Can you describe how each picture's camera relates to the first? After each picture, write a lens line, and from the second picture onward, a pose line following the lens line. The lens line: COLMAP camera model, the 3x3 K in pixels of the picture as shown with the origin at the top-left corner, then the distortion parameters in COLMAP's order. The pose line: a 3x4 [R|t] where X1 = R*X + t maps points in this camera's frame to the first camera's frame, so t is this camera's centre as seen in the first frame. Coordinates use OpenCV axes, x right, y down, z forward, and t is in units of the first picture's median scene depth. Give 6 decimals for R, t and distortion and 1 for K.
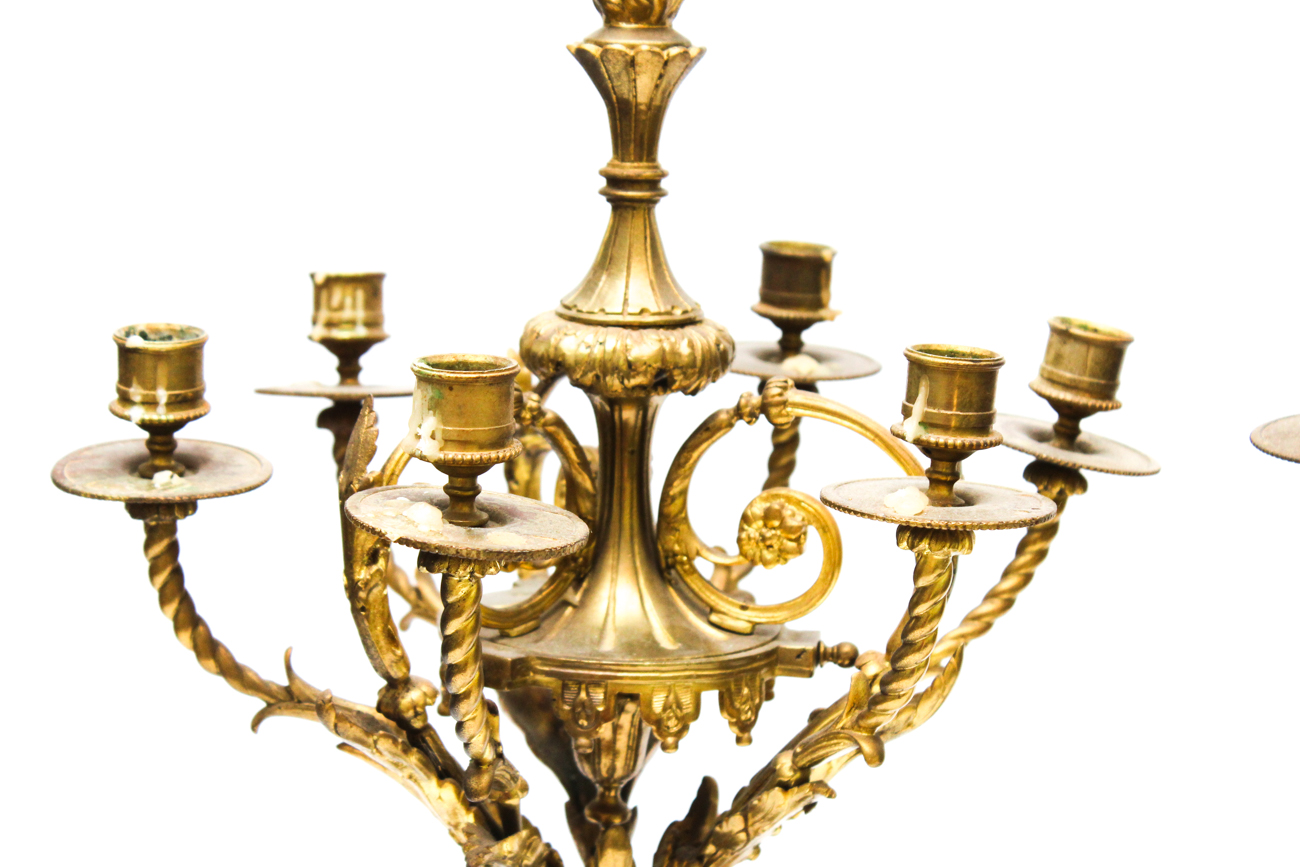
lens RADIAL K [[3133.3, 0, 679.5], [0, 3133.3, 435.7], [0, 0, 1]] dist [0.043624, 0.847151]
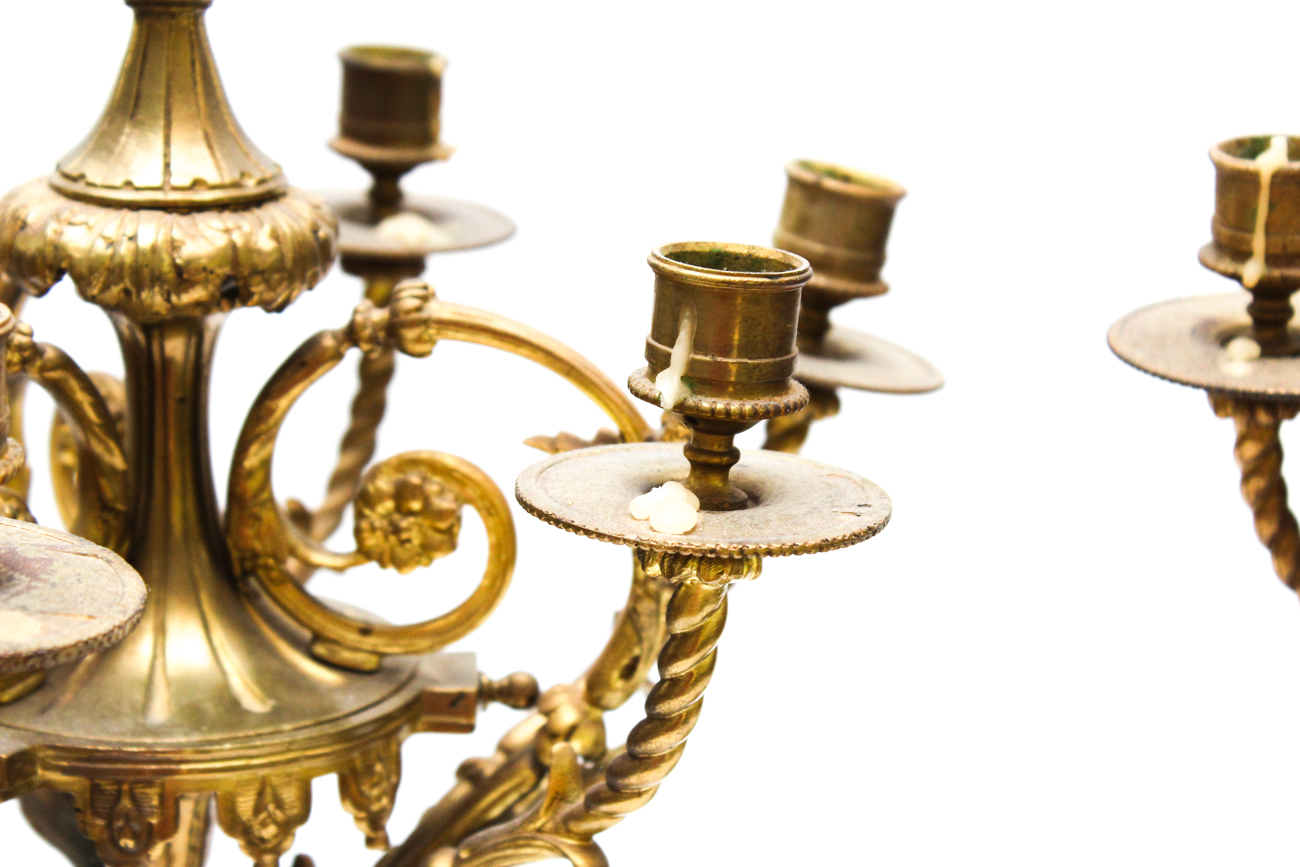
lens RADIAL K [[3133.3, 0, 679.5], [0, 3133.3, 435.7], [0, 0, 1]] dist [0.043624, 0.847151]
pose [[0.983049, -0.039869, 0.178958, -0.030912], [0.024062, 0.995683, 0.089645, -0.043354], [-0.181760, -0.083819, 0.979764, 0.361471]]
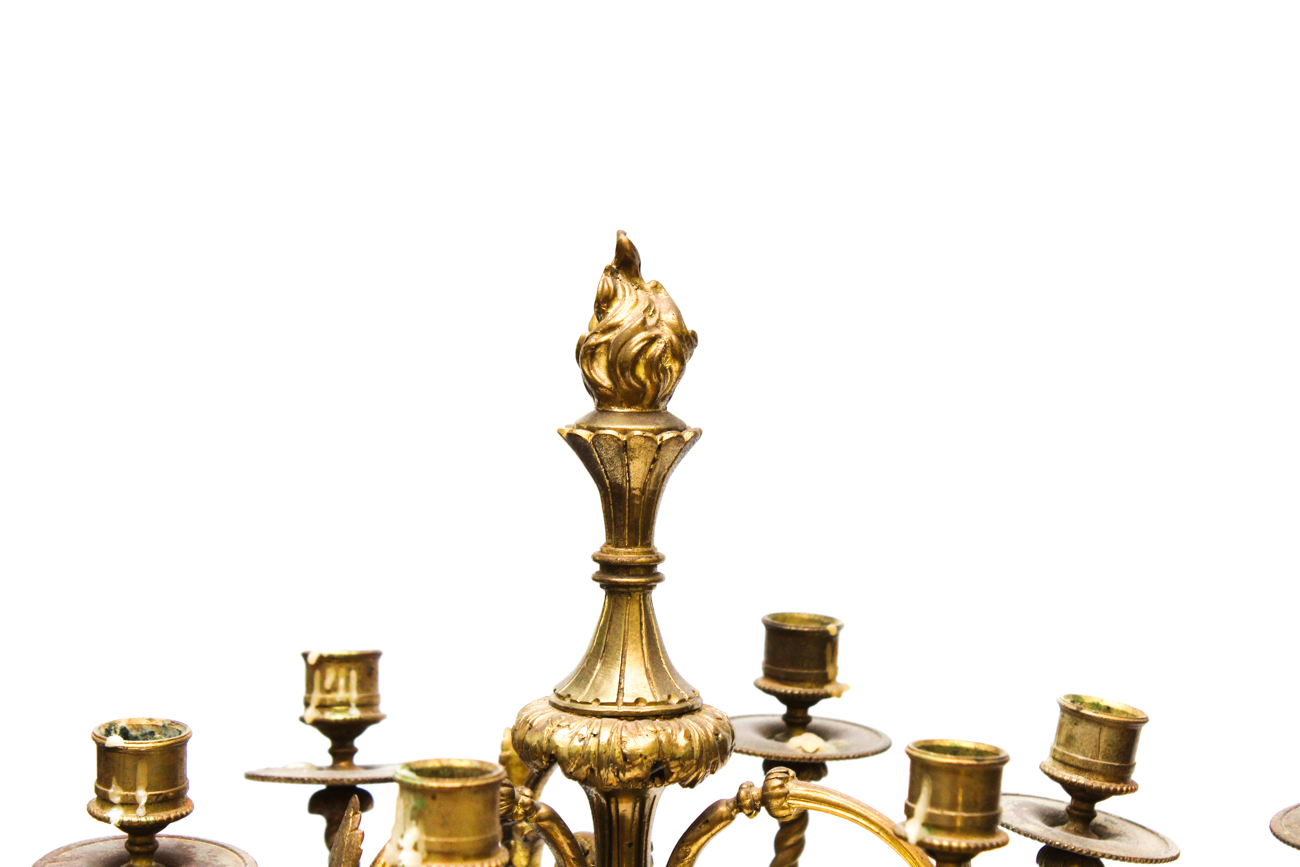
lens RADIAL K [[3133.3, 0, 679.5], [0, 3133.3, 435.7], [0, 0, 1]] dist [0.043624, 0.847151]
pose [[0.999886, -0.010681, -0.010654, 0.012231], [0.009619, 0.995416, -0.095152, -0.028969], [0.011621, 0.095039, 0.995406, 0.025514]]
